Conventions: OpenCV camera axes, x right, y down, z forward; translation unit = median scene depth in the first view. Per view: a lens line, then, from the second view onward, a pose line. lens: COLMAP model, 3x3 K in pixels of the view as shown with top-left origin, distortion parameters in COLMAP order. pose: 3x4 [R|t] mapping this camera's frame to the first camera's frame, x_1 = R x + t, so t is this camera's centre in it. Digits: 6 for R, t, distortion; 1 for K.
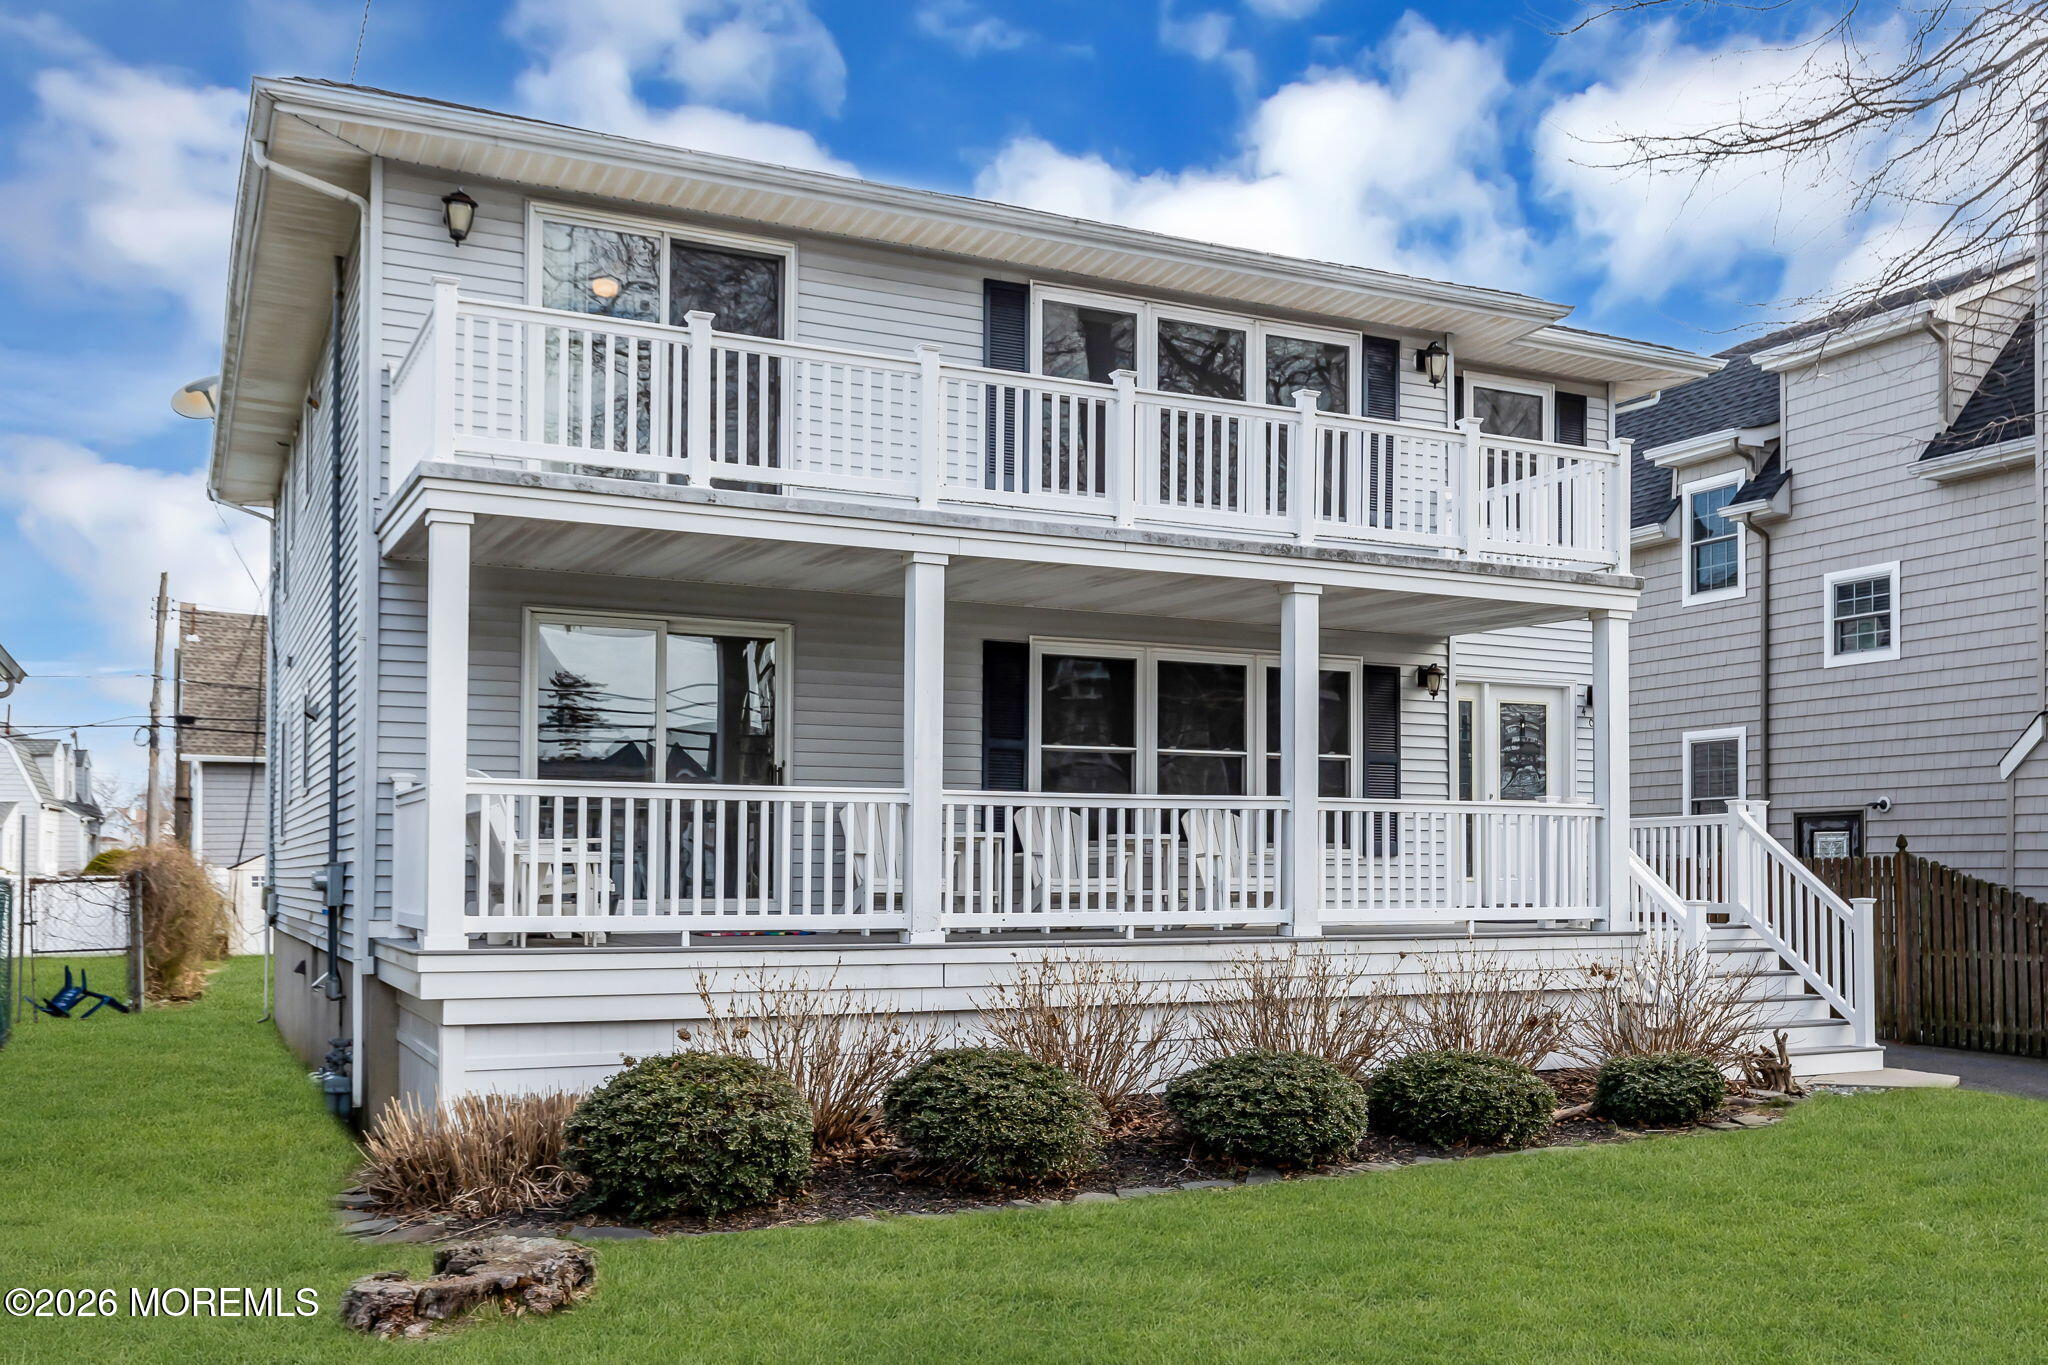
lens RADIAL K [[1965.0, 0, 1024.0], [0, 1965.0, 682.5], [0, 0, 1]] dist [-0.017456, 0.000239]
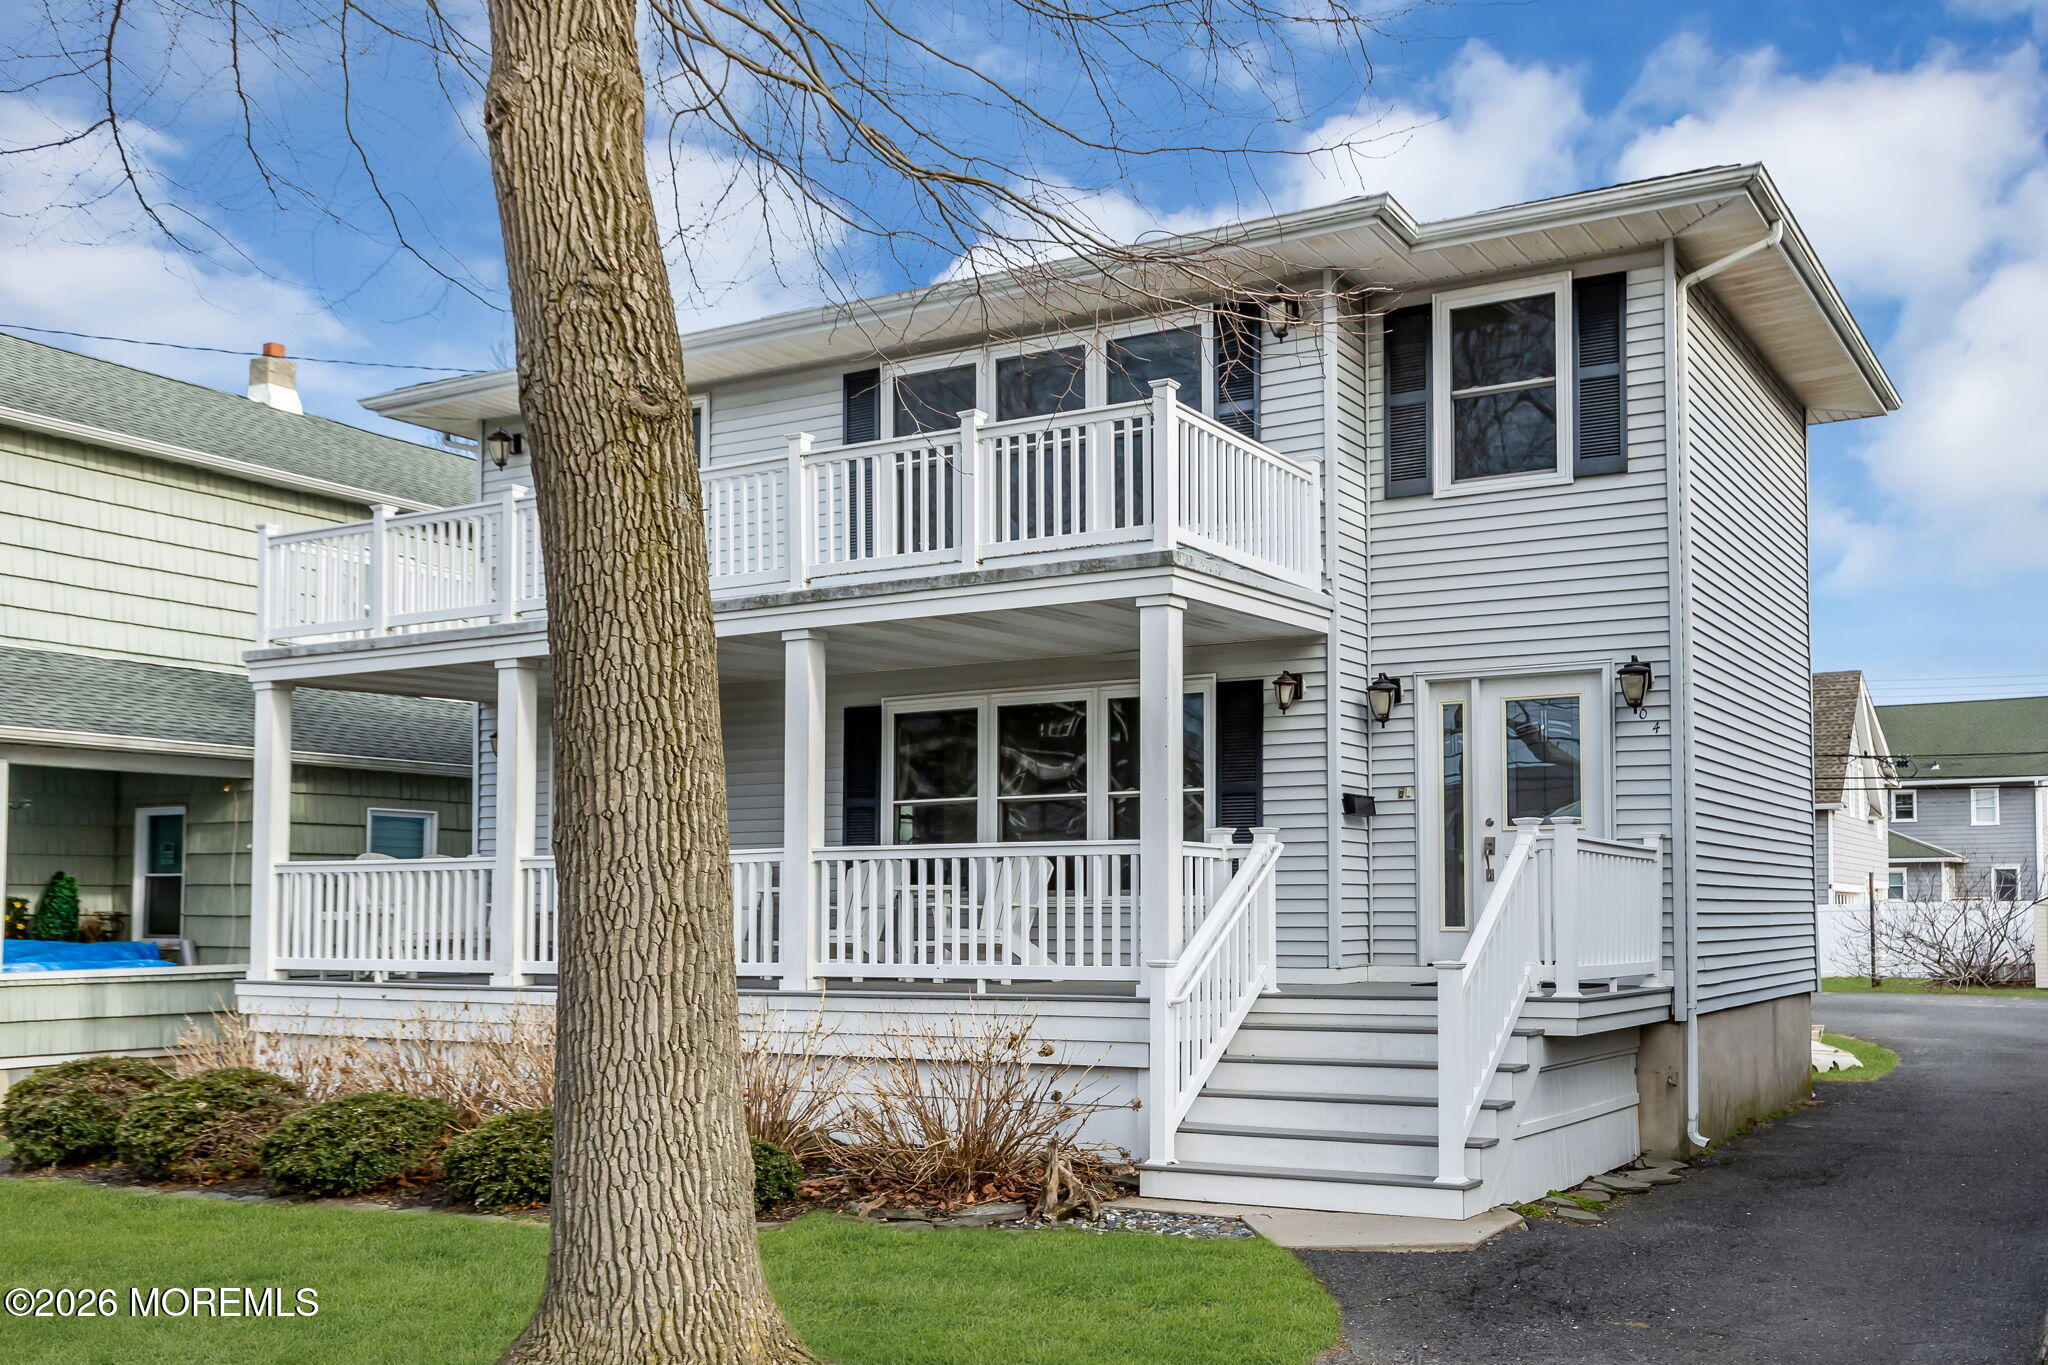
lens RADIAL K [[1965.0, 0, 1024.0], [0, 1965.0, 682.5], [0, 0, 1]] dist [-0.017456, 0.000239]
pose [[0.578661, -0.100532, -0.809349, 0.854147], [0.081618, 0.994530, -0.065179, 0.042332], [0.811474, -0.028341, 0.583701, 0.445932]]
